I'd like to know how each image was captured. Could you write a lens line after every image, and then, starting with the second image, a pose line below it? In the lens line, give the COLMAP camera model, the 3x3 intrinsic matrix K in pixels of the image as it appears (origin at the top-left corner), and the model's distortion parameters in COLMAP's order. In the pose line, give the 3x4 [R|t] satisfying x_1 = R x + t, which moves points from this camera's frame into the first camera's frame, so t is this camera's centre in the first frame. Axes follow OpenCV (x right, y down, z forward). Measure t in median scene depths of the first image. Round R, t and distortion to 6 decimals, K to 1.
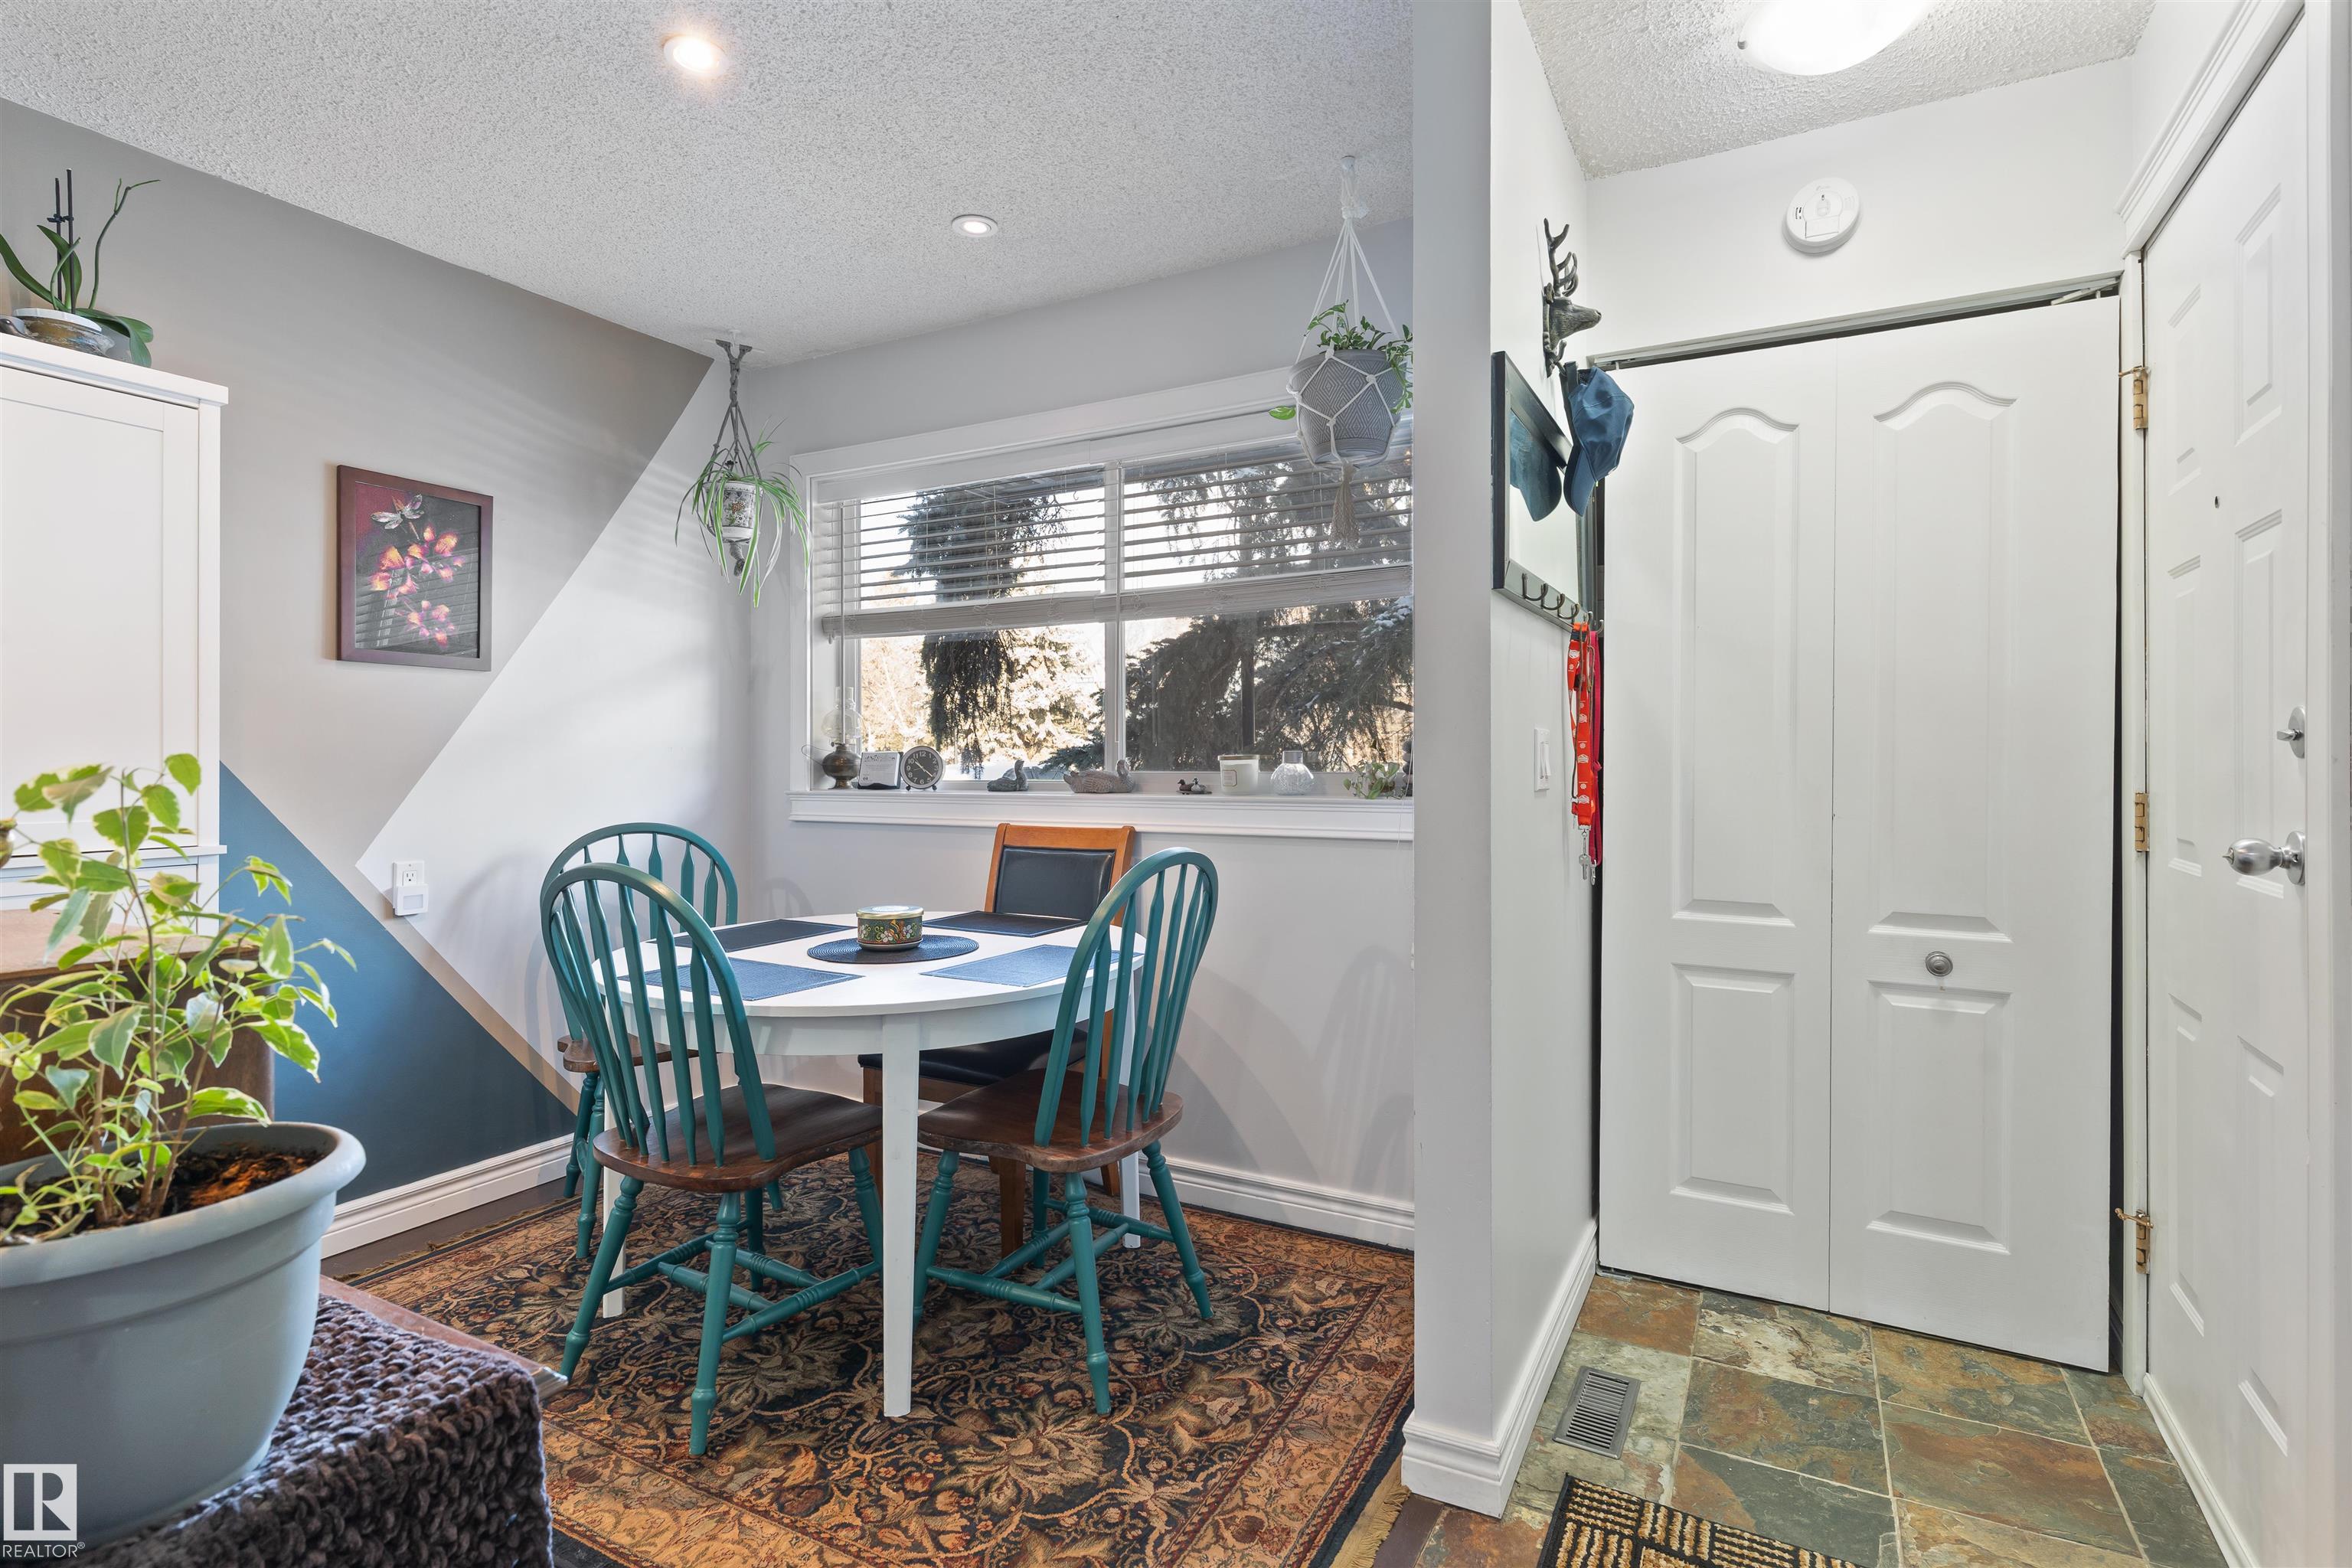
lens RADIAL K [[1134.2, 0, 1197.0], [0, 1134.2, 747.7], [0, 0, 1]] dist [0.000283, 0.000164]
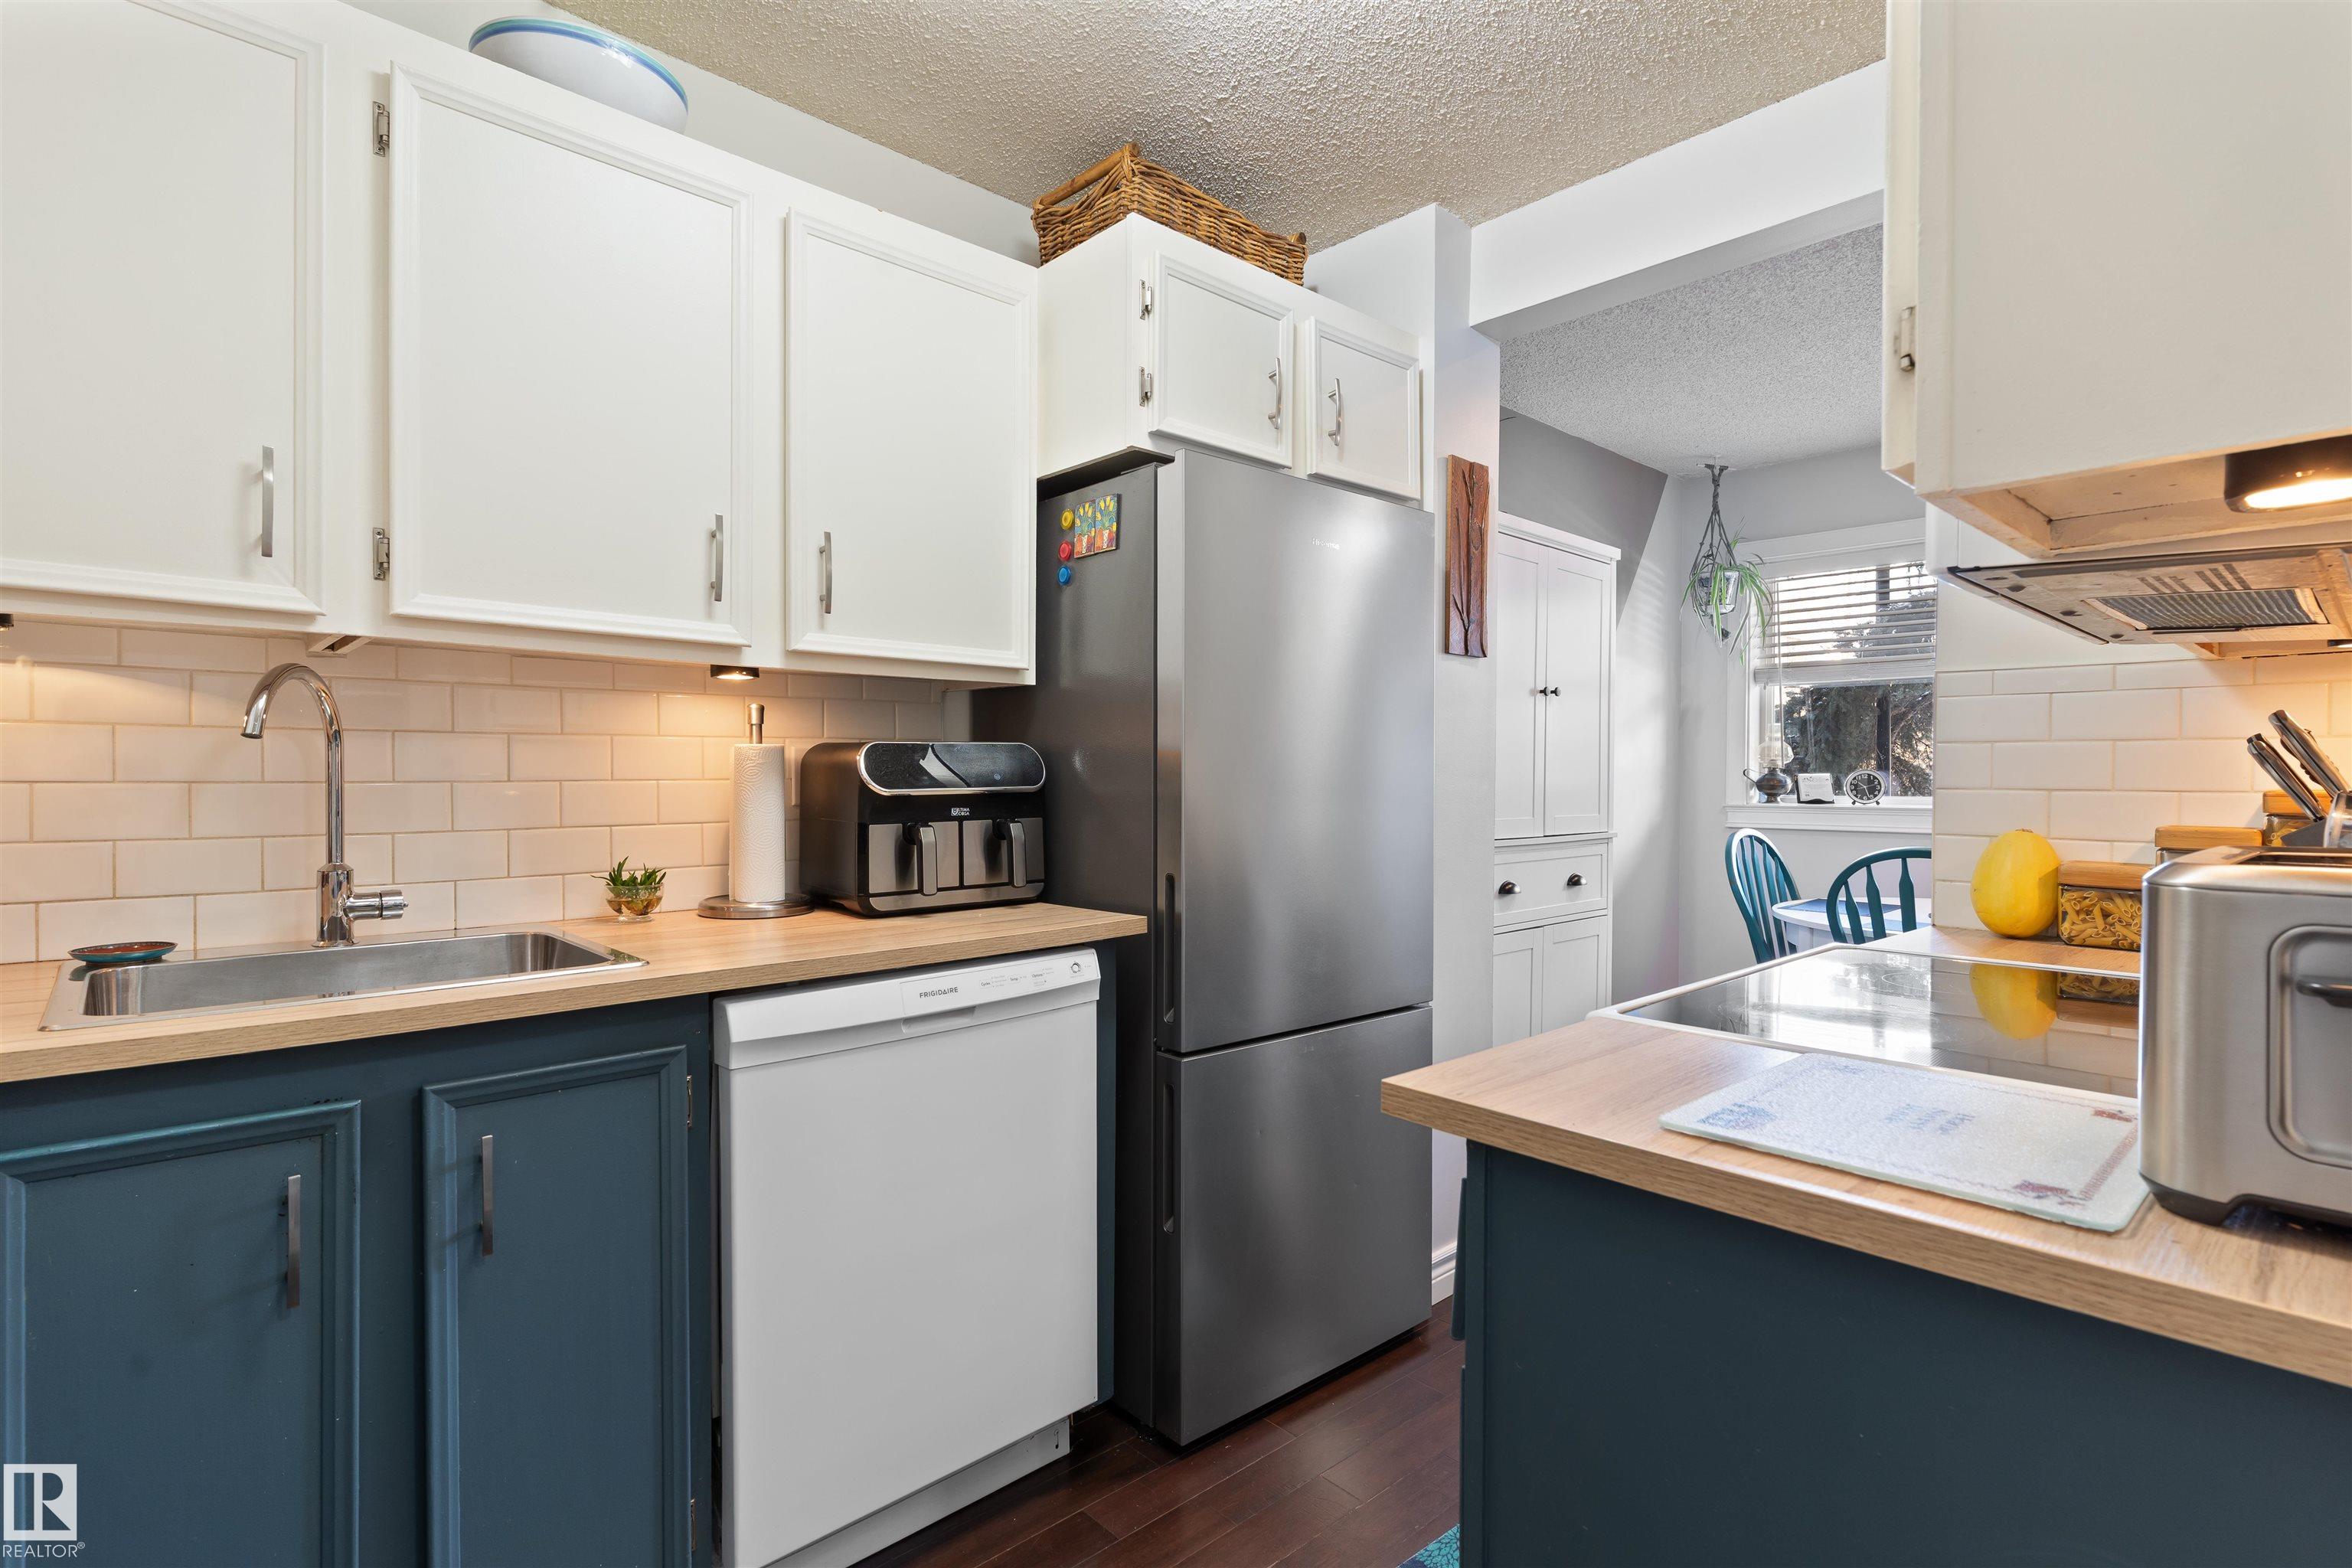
lens RADIAL K [[1127.7, 0, 1183.2], [0, 1127.7, 790.2], [0, 0, 1]] dist [0.001376, 0.000976]
pose [[0.946532, 0.007456, -0.322523, -0.694081], [-0.001646, 0.999831, 0.018284, -0.001817], [0.322604, -0.016775, 0.946385, -0.546016]]
